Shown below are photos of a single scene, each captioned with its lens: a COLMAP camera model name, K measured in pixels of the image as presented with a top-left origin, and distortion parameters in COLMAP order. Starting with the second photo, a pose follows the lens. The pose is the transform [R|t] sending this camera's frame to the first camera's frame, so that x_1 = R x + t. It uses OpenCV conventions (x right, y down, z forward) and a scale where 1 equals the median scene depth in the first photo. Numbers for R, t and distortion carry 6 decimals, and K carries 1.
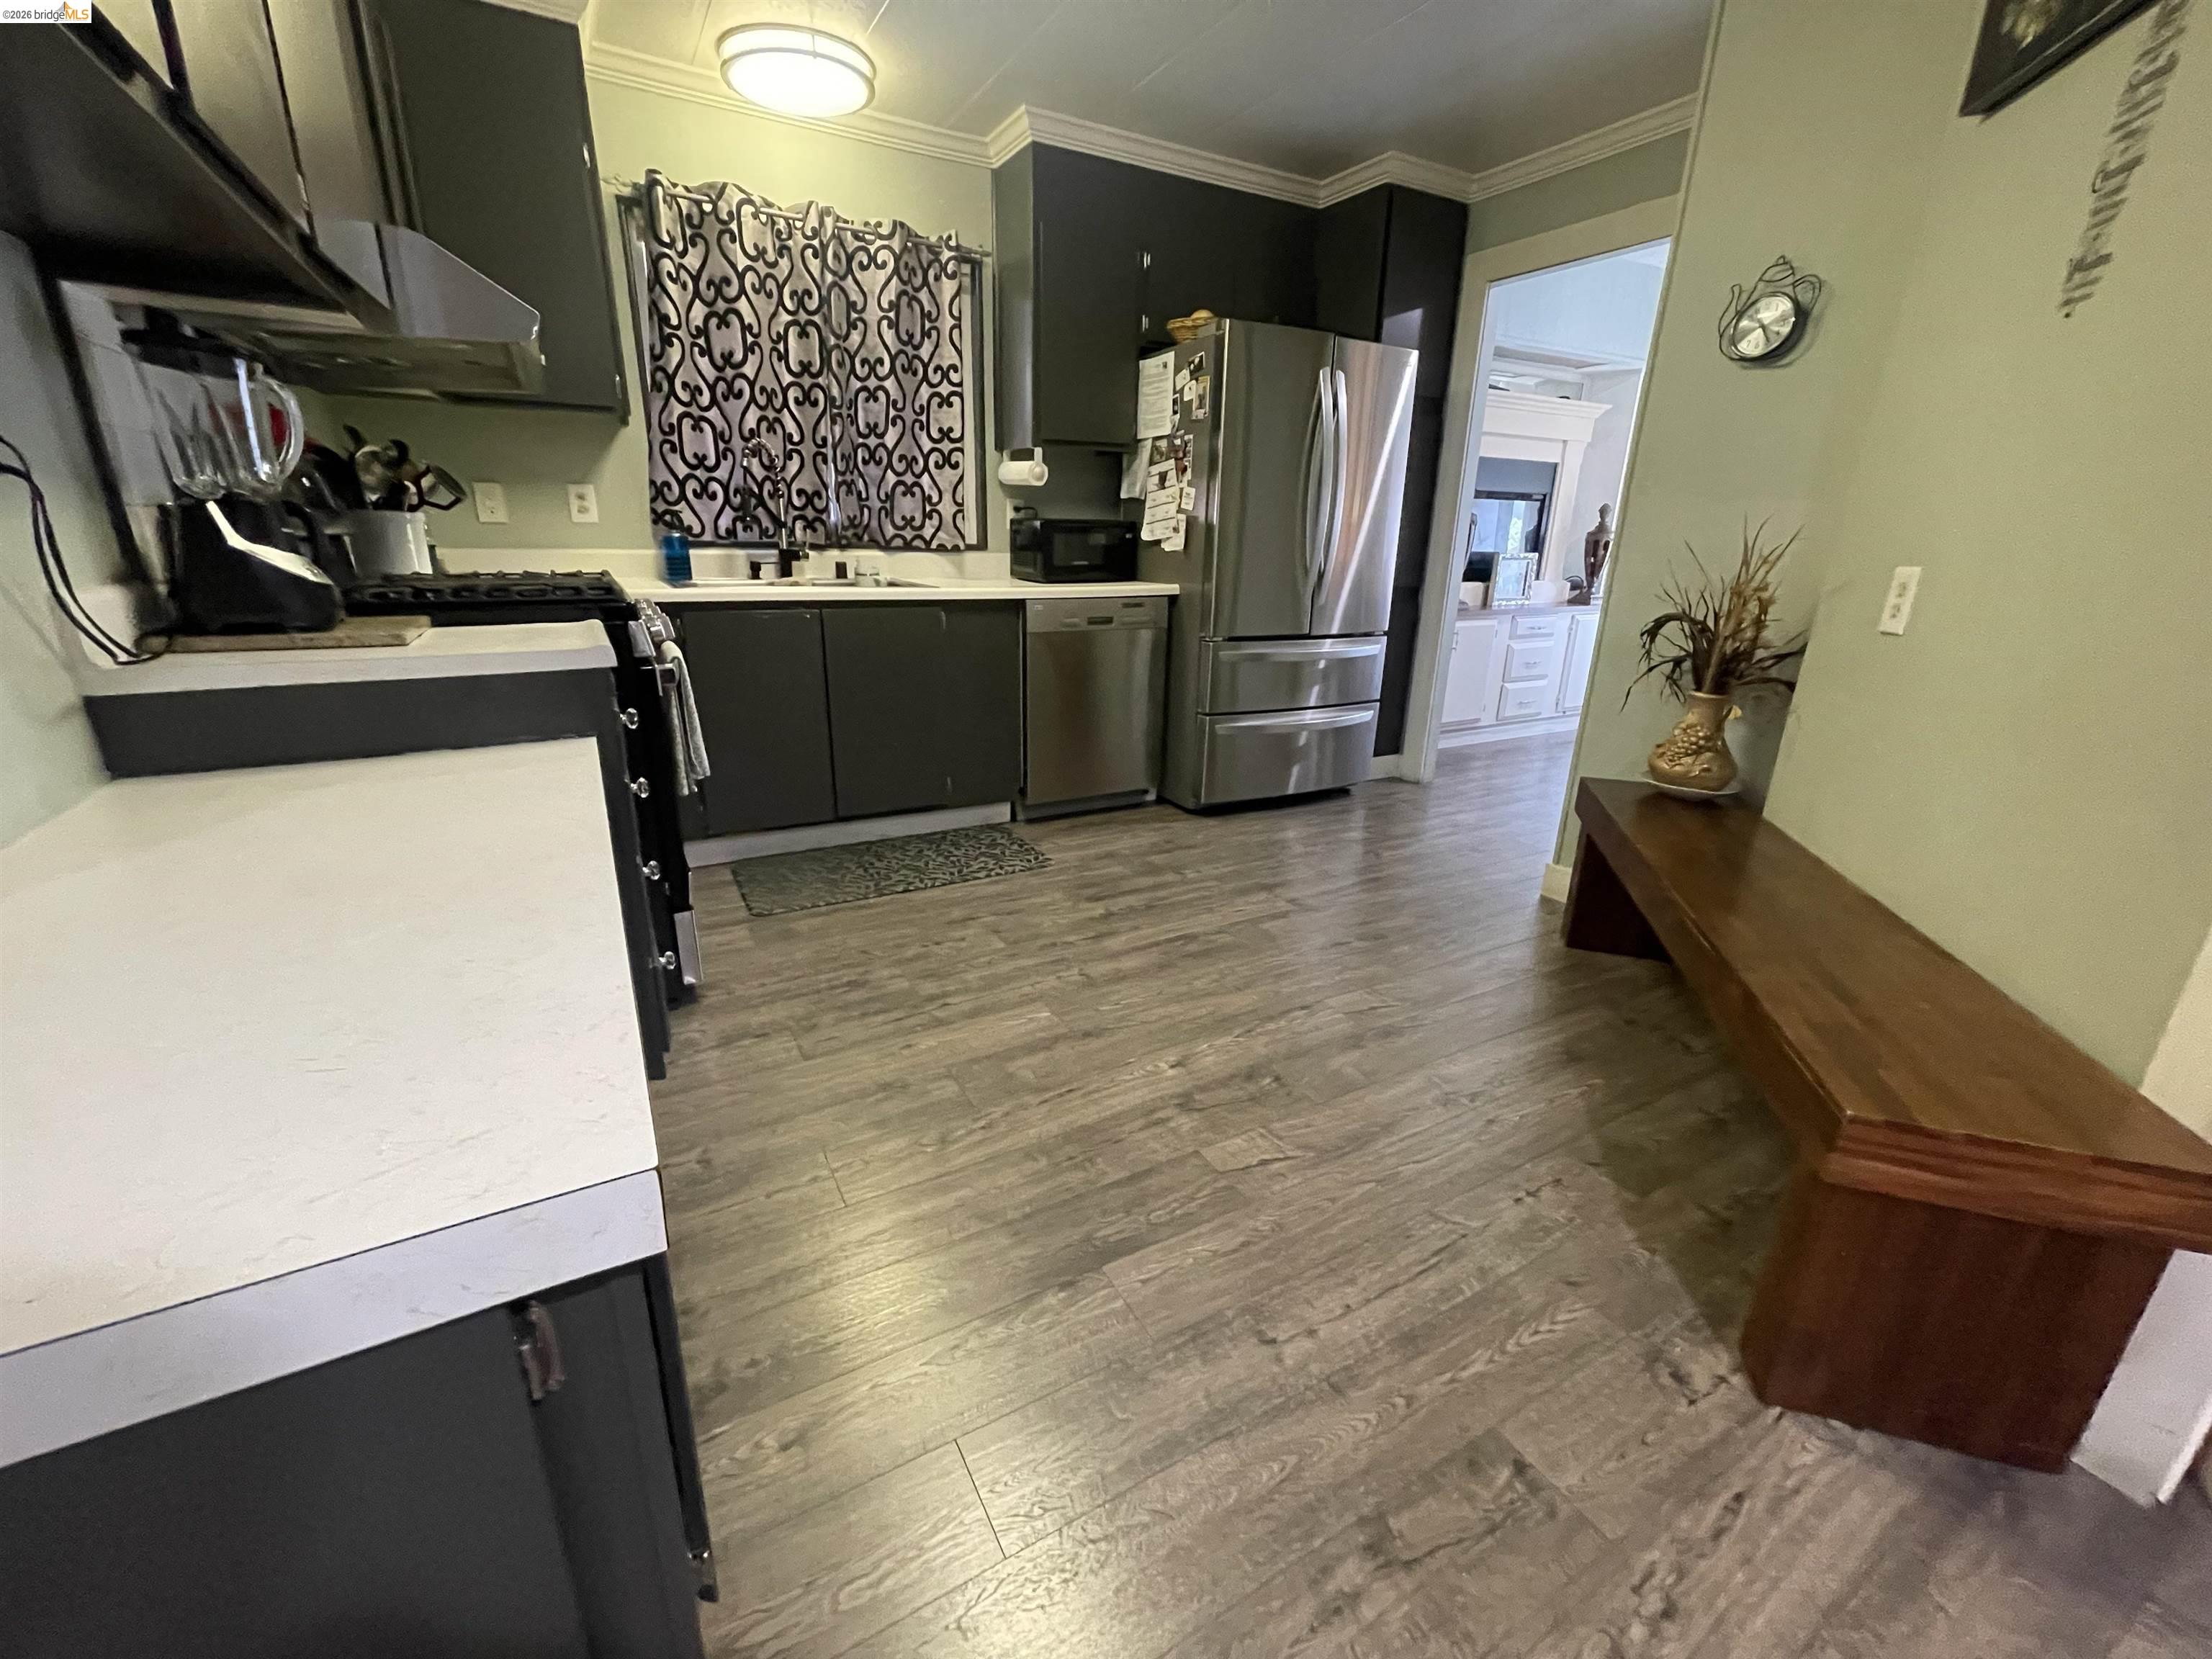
lens RADIAL K [[890.8, 0, 1093.4], [0, 890.8, 821.6], [0, 0, 1]] dist [-0.003120, 0.000984]
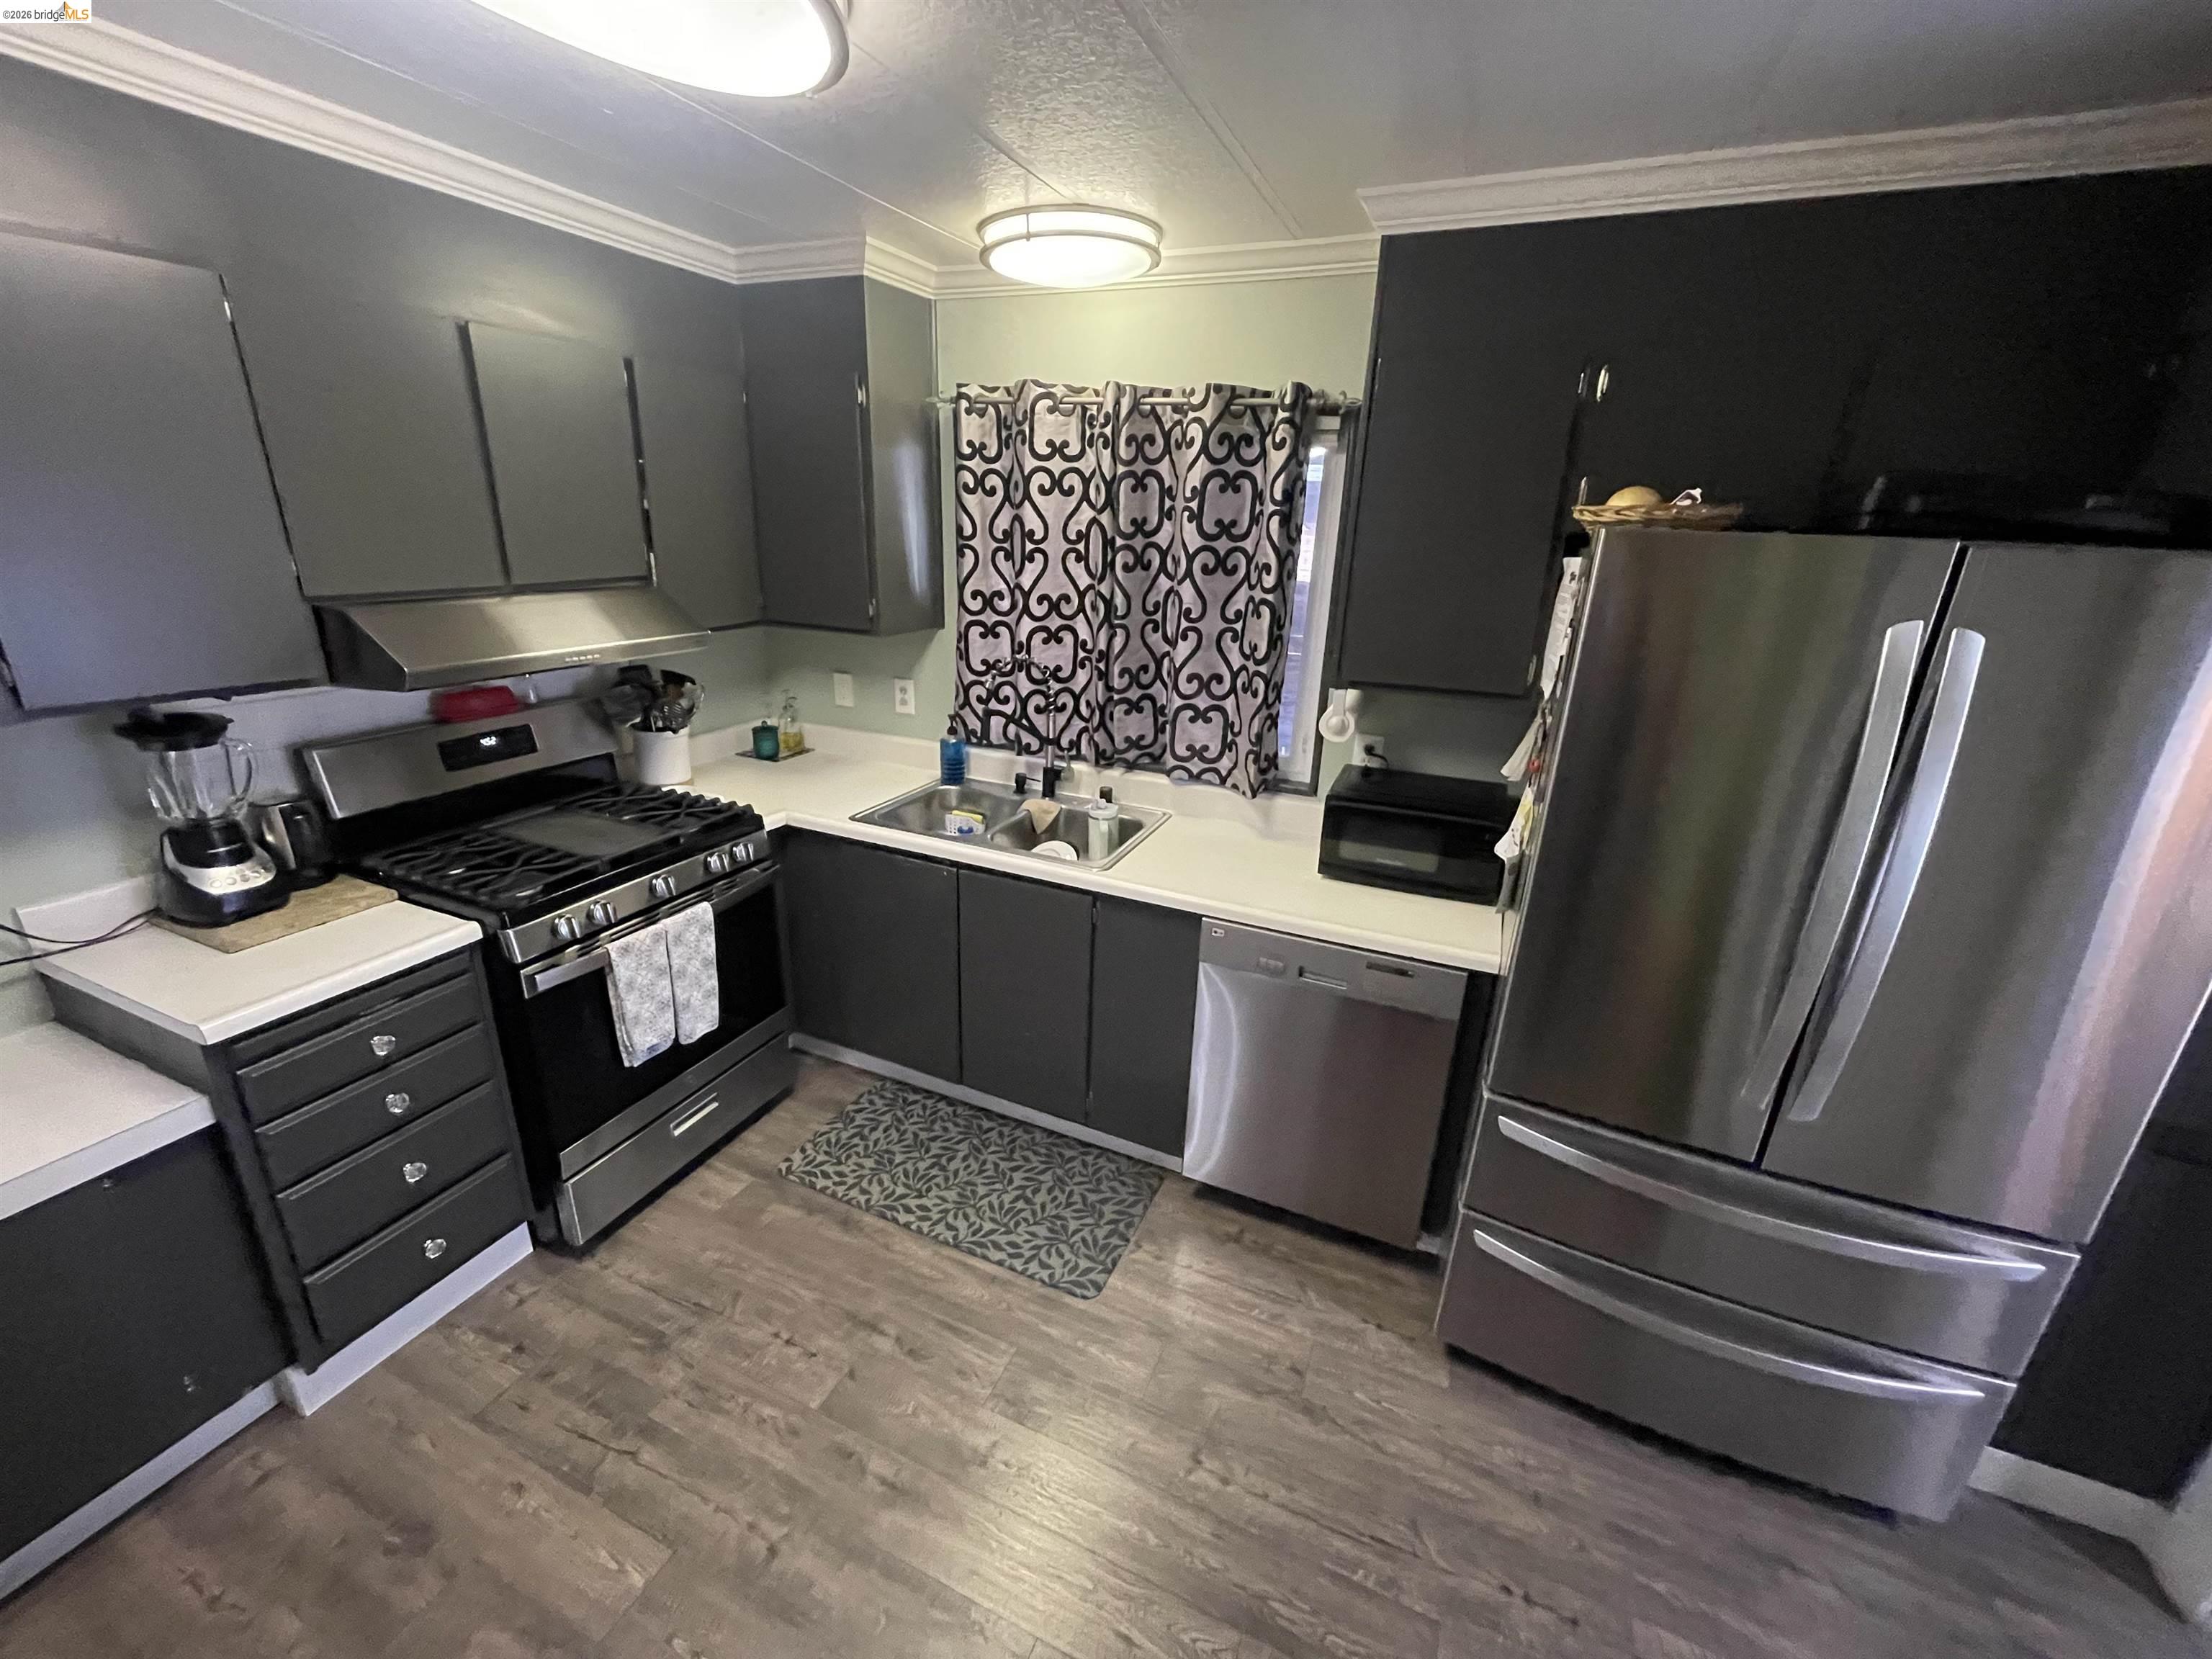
lens RADIAL K [[890.8, 0, 1097.0], [0, 890.8, 827.7], [0, 0, 1]] dist [-0.003120, 0.000984]
pose [[0.602305, 0.263875, -0.753391, 0.401270], [-0.272136, 0.955123, 0.116970, -0.401668], [0.750447, 0.134574, 0.647085, 0.521321]]
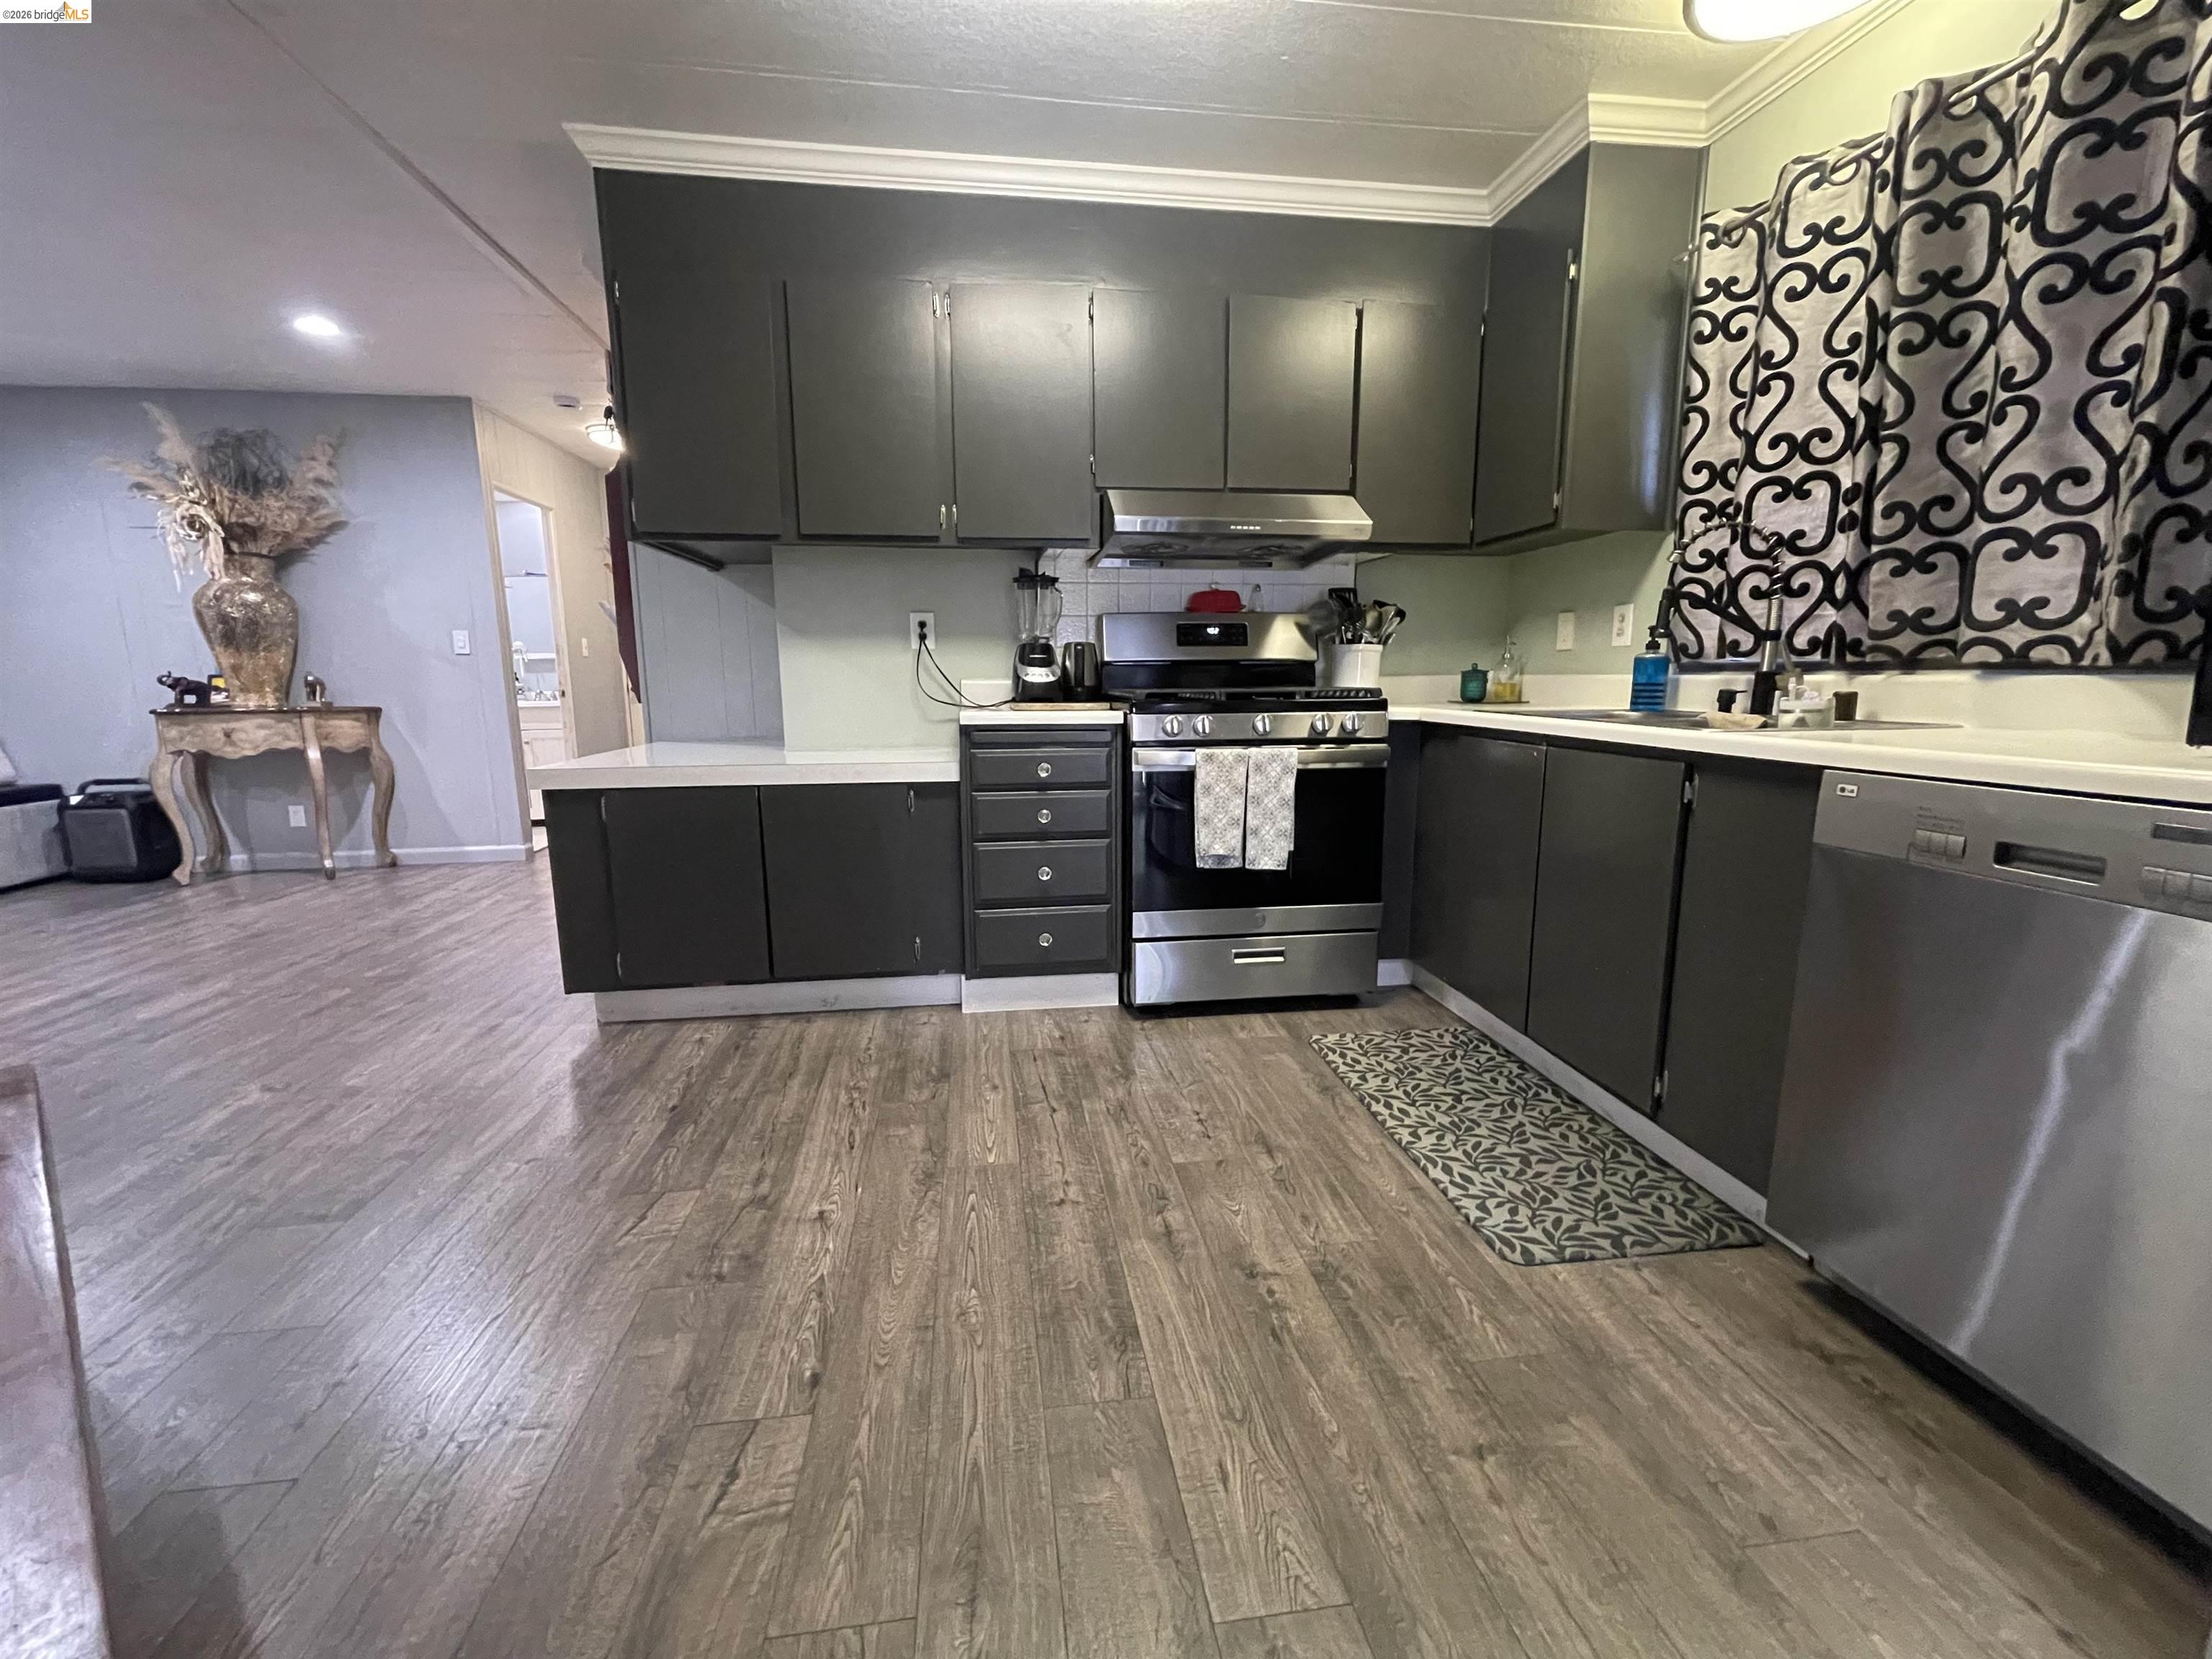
lens RADIAL K [[890.8, 0, 1096.7], [0, 890.8, 825.7], [0, 0, 1]] dist [-0.003120, 0.000984]
pose [[-0.364994, 0.135682, -0.921070, 0.486682], [-0.292290, 0.922603, 0.251734, -0.246255], [0.883938, 0.361101, -0.297086, 0.885429]]
